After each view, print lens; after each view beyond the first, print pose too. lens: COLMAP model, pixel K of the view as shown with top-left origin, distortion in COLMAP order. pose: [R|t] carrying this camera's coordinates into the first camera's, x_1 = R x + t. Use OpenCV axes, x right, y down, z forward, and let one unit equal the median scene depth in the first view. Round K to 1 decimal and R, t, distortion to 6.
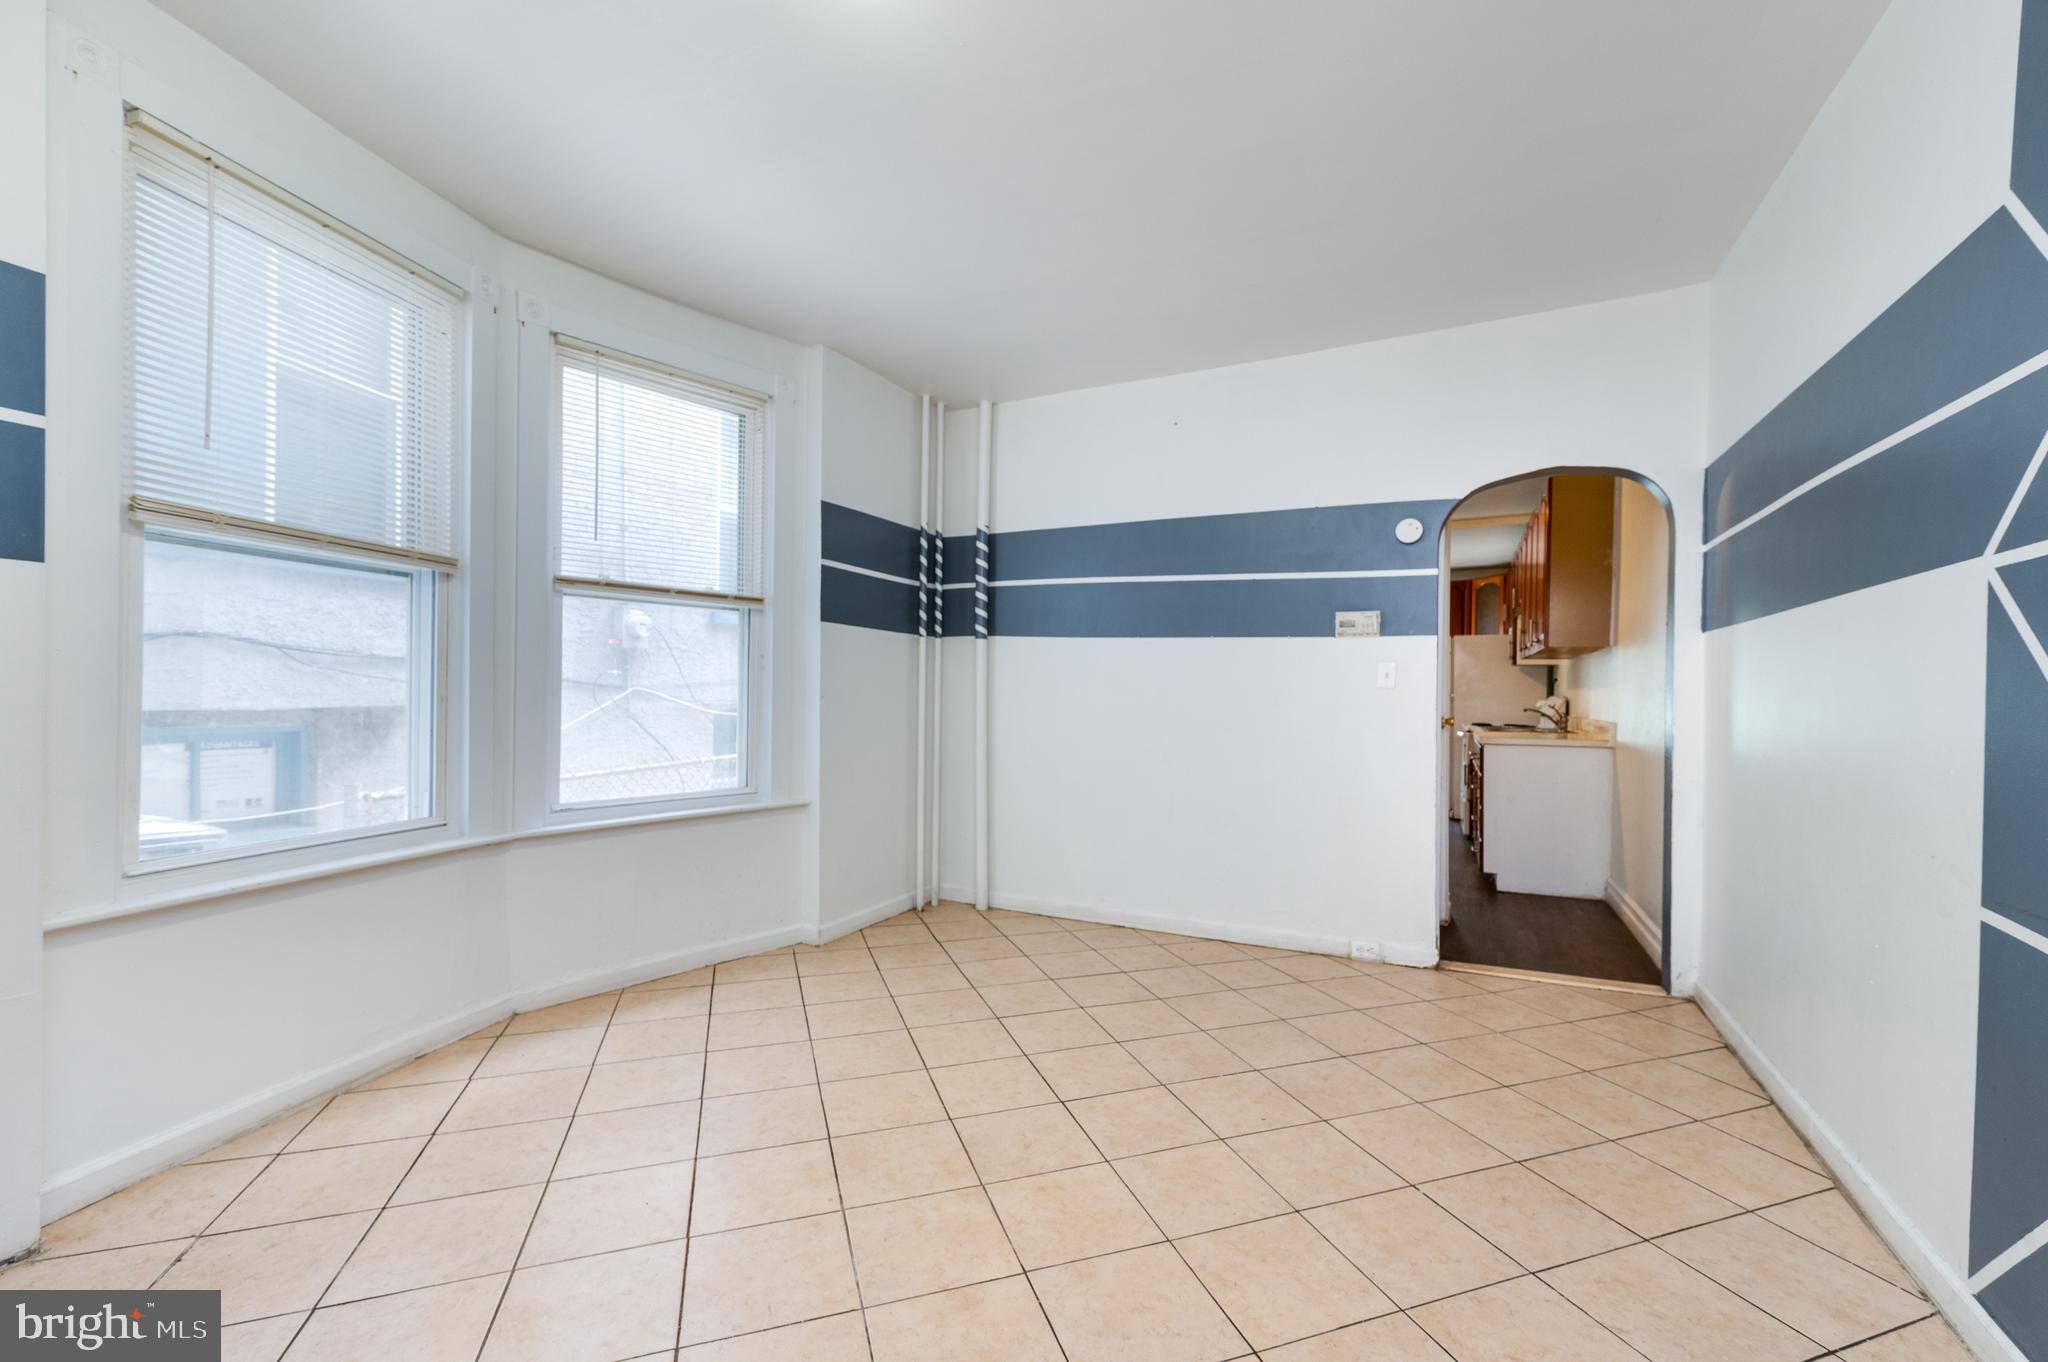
lens RADIAL K [[812.6, 0, 1040.8], [0, 812.6, 693.9], [0, 0, 1]] dist [0.010563, -0.001492]
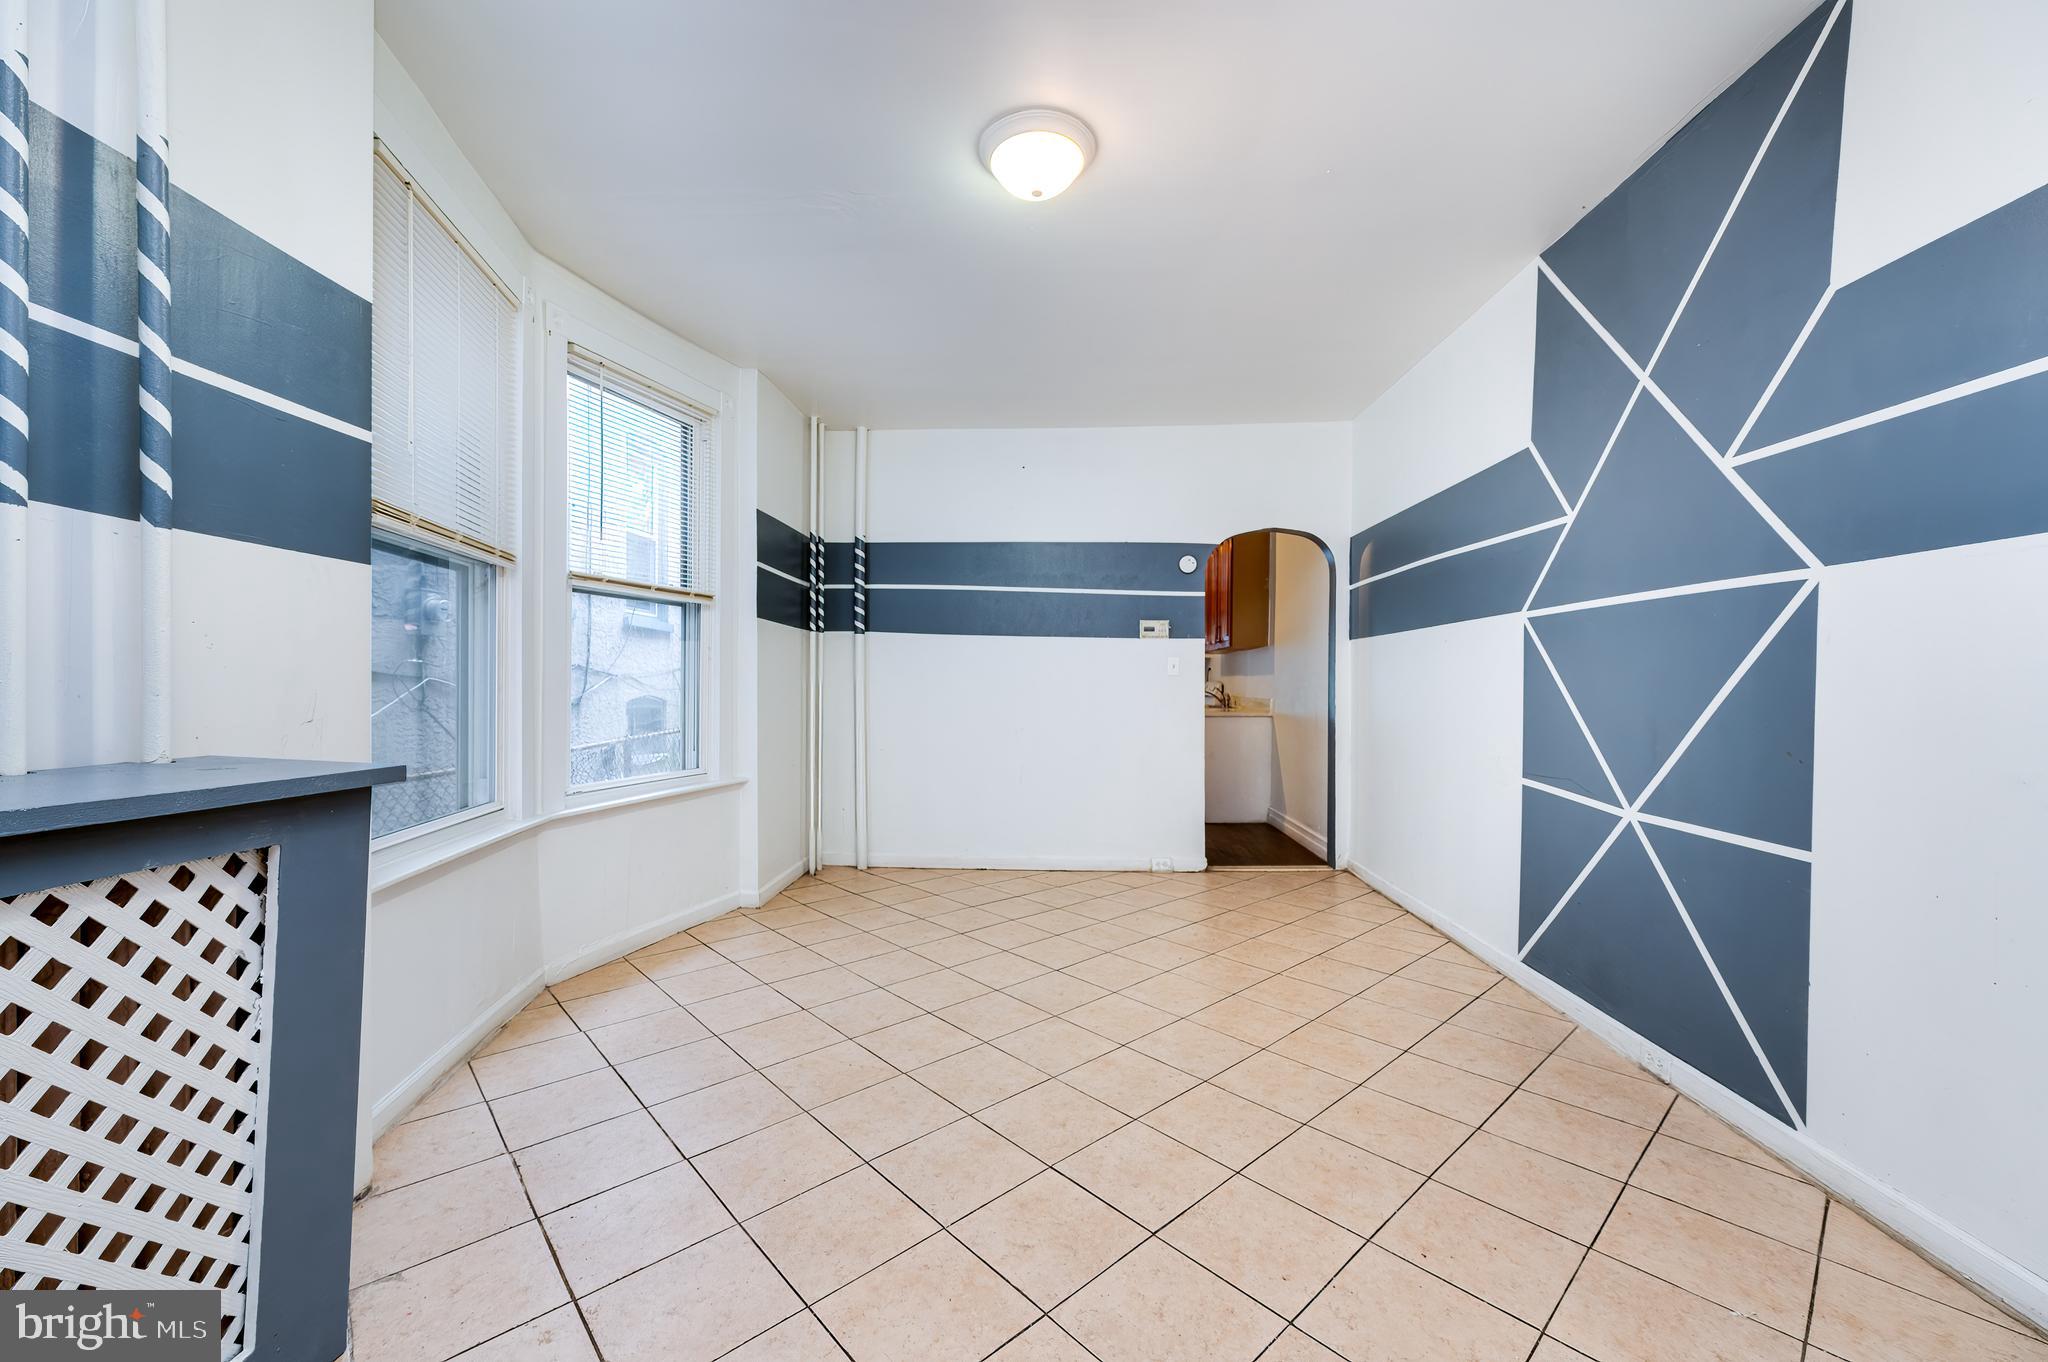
lens RADIAL K [[812.6, 0, 1028.8], [0, 812.6, 686.0], [0, 0, 1]] dist [0.010563, -0.001492]
pose [[0.908262, -0.008631, 0.418313, -0.380761], [0.006623, 0.999959, 0.006252, 0.000311], [-0.418350, -0.002907, 0.908281, -0.160737]]
